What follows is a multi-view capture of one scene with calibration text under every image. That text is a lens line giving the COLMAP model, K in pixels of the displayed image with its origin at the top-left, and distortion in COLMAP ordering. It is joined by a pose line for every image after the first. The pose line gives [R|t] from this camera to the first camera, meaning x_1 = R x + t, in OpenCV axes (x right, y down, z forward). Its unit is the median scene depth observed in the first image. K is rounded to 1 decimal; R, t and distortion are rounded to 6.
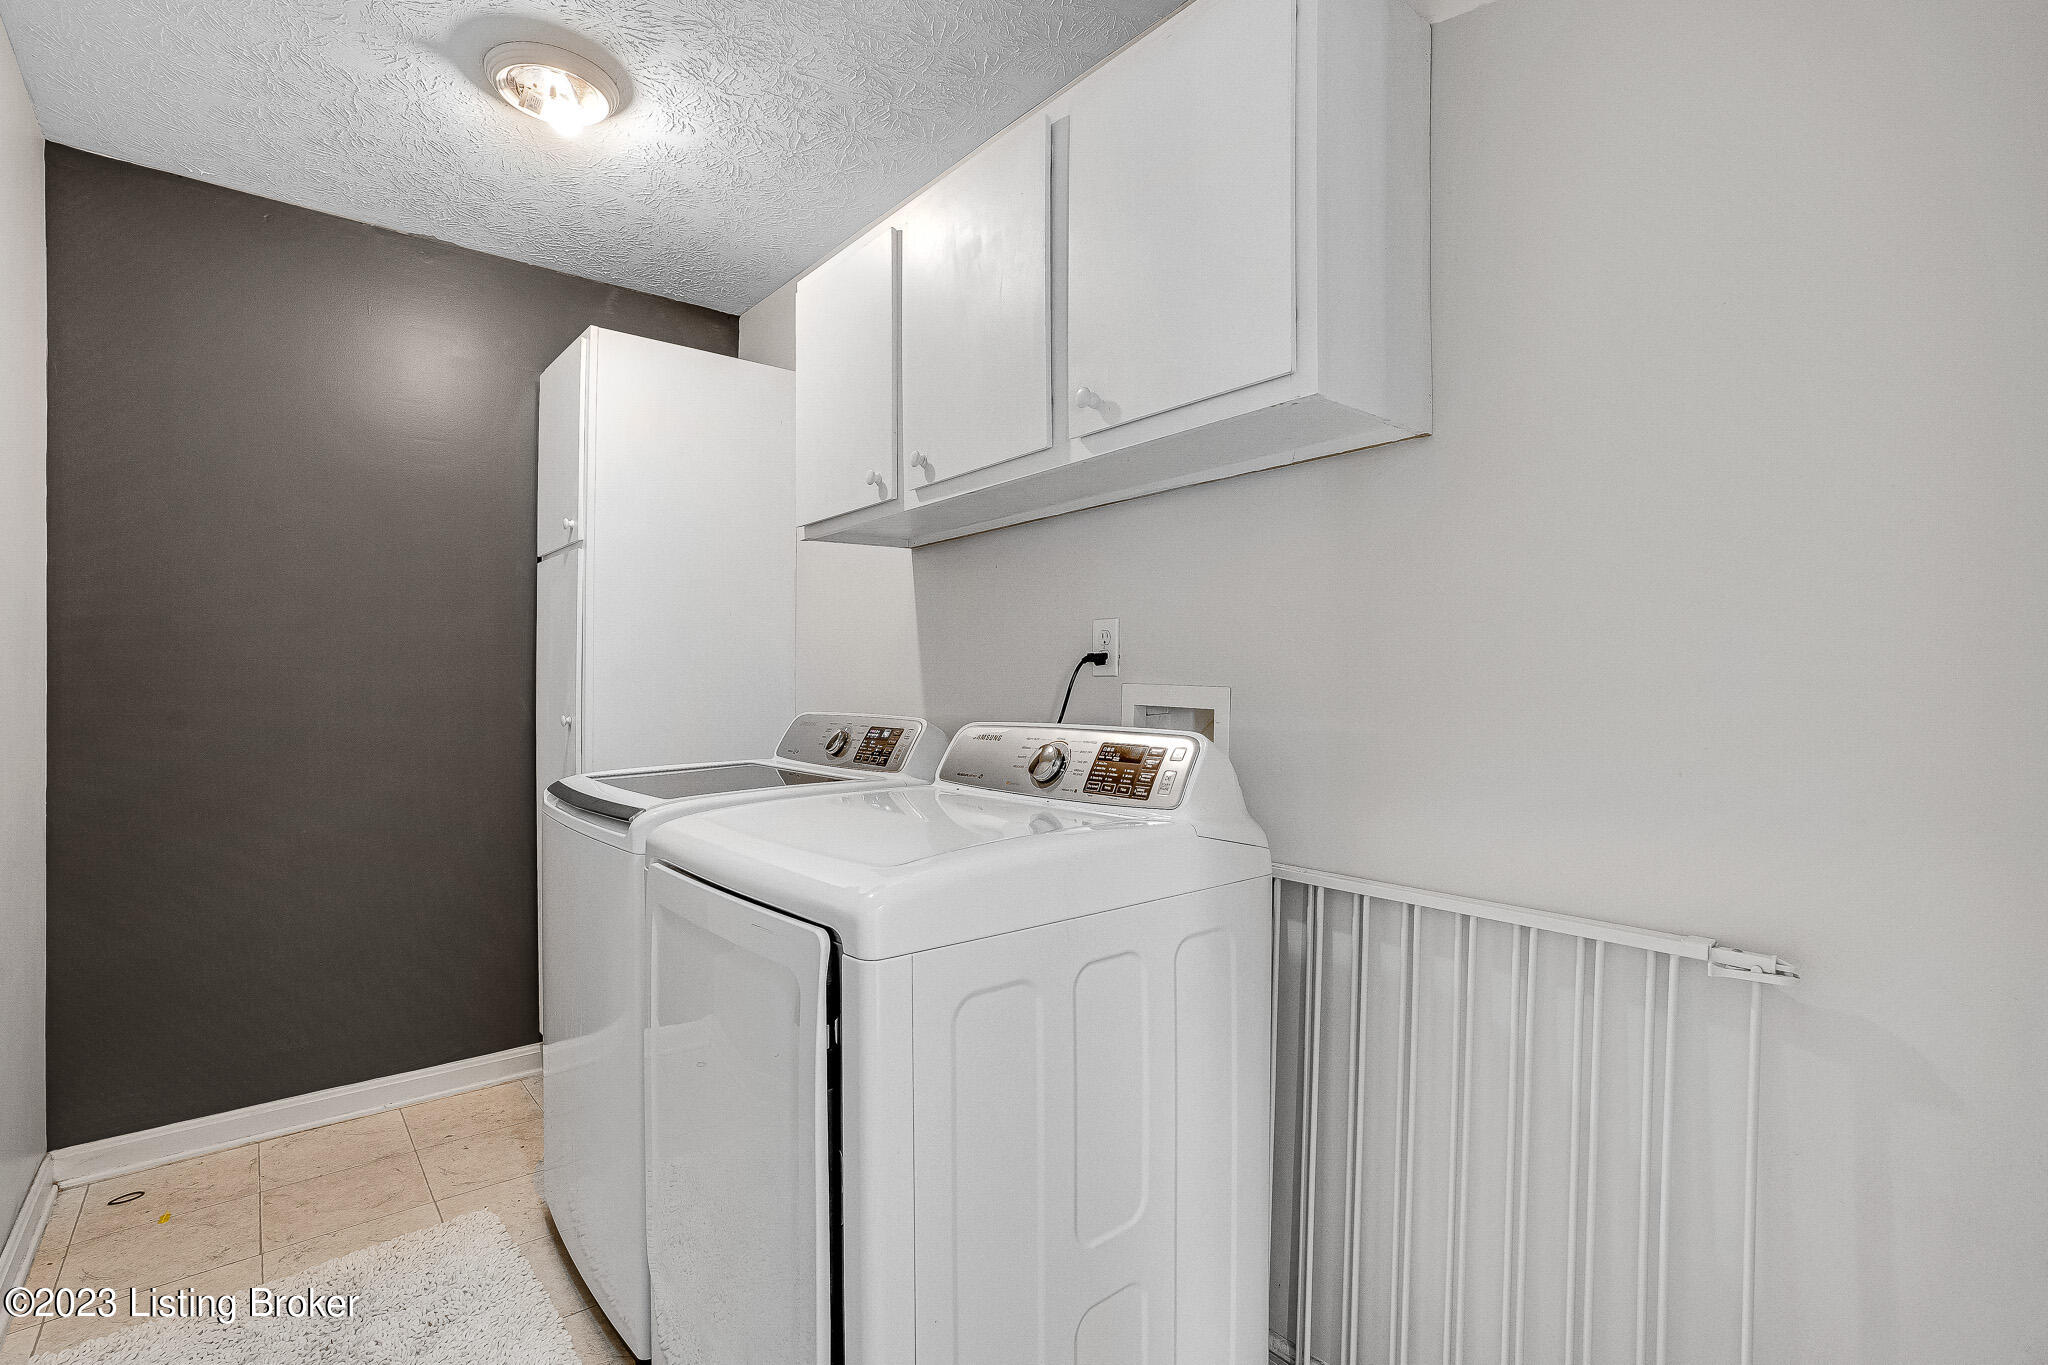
lens RADIAL K [[939.6, 0, 1018.6], [0, 939.6, 693.2], [0, 0, 1]] dist [-0.004973, 0.001168]
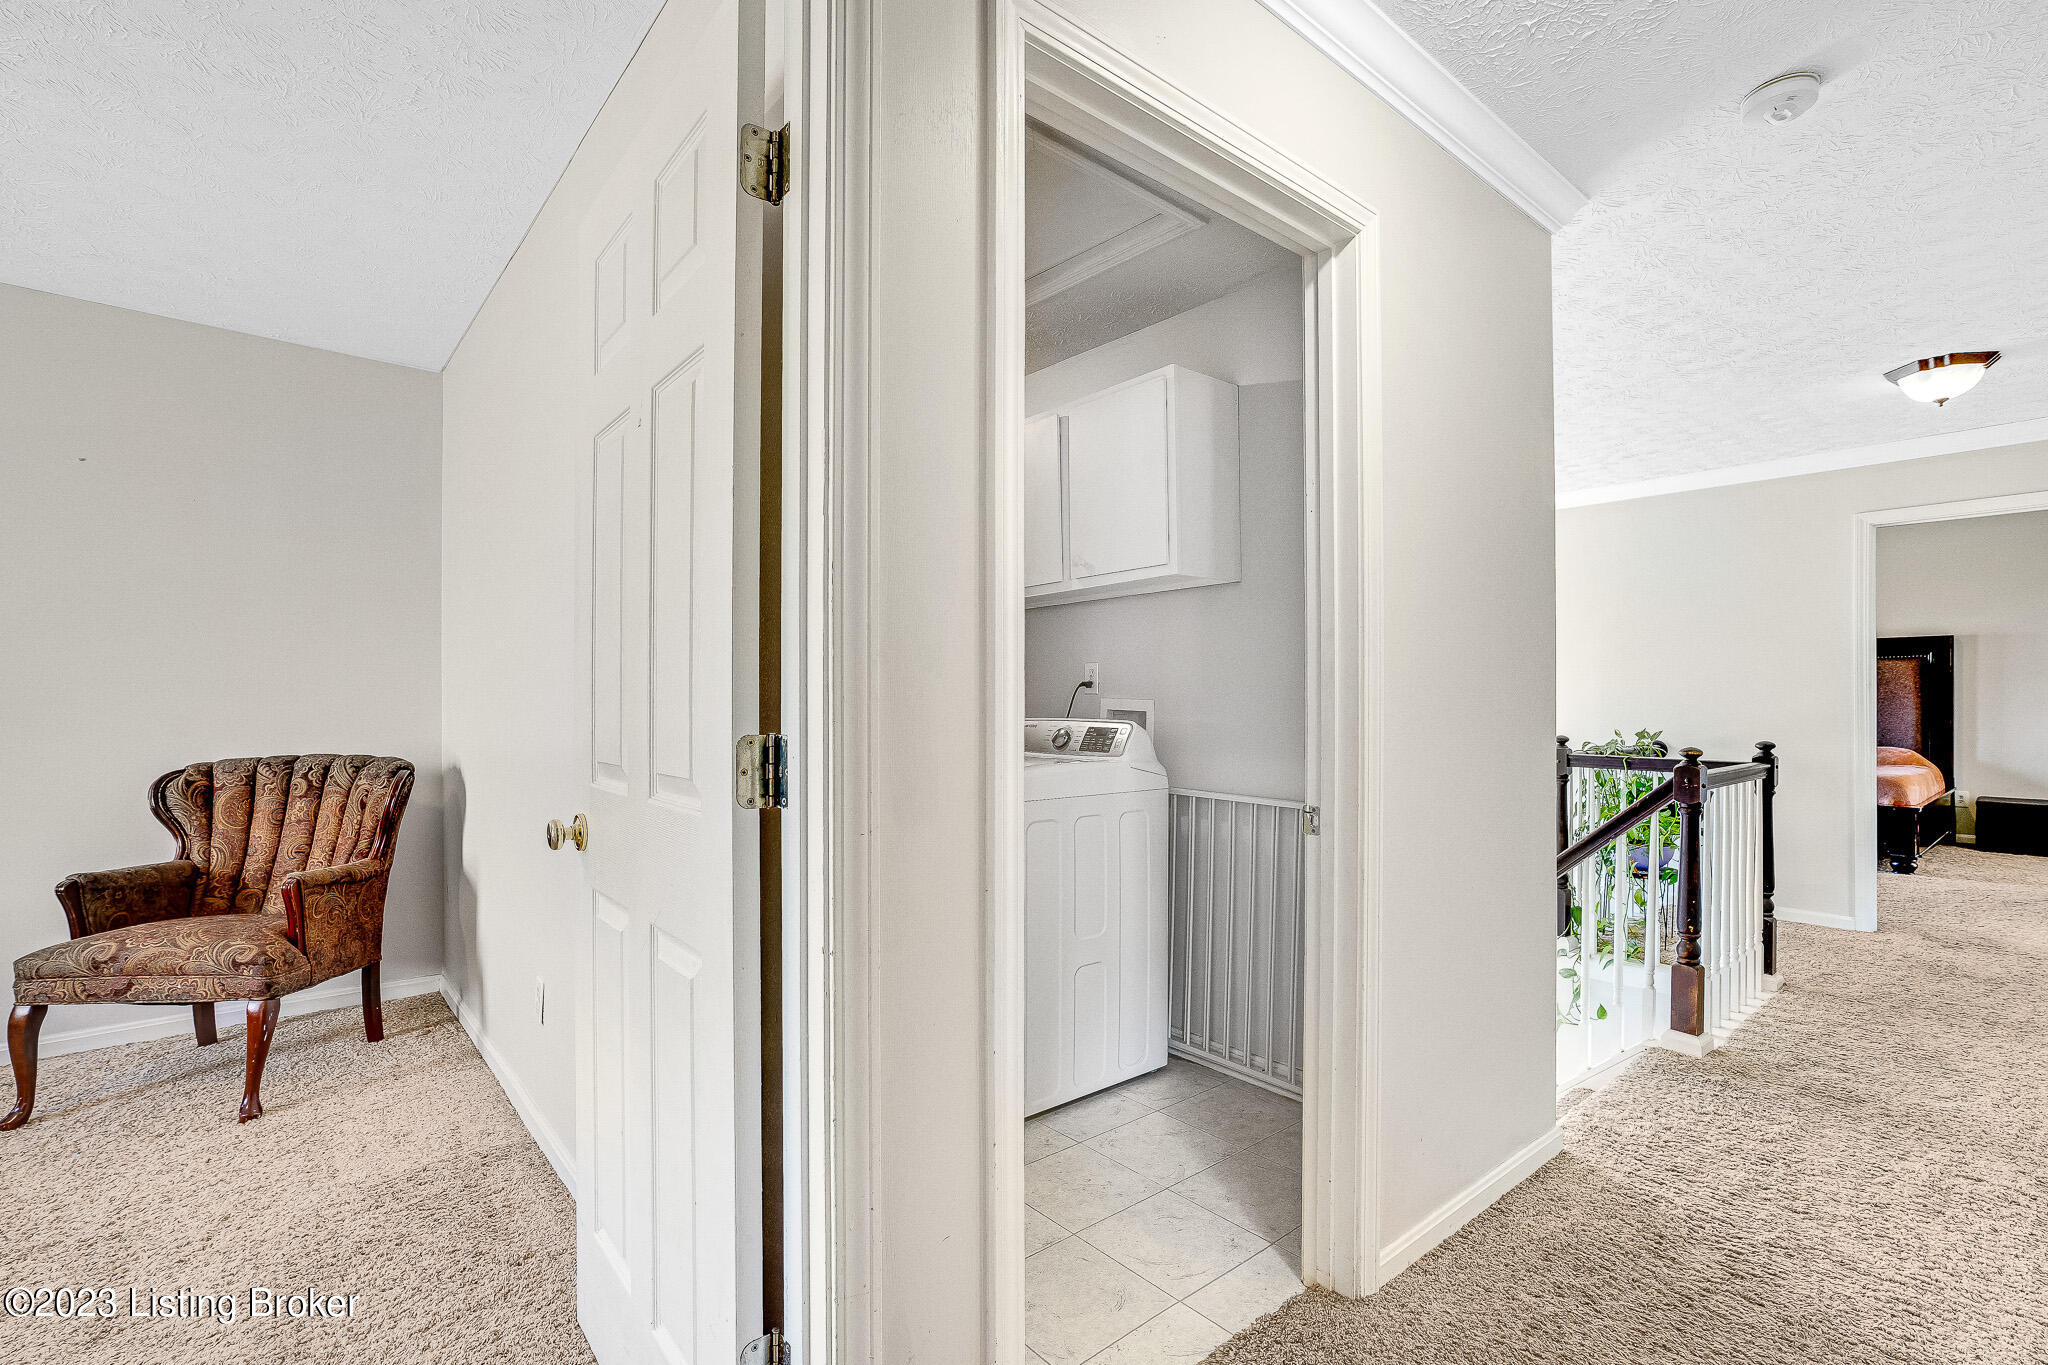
lens RADIAL K [[939.6, 0, 1027.8], [0, 939.6, 677.1], [0, 0, 1]] dist [-0.004973, 0.001168]
pose [[0.999990, -0.002260, 0.003968, -0.049164], [0.002382, 0.999509, -0.031235, 0.007889], [-0.003895, 0.031244, 0.999504, -1.019324]]
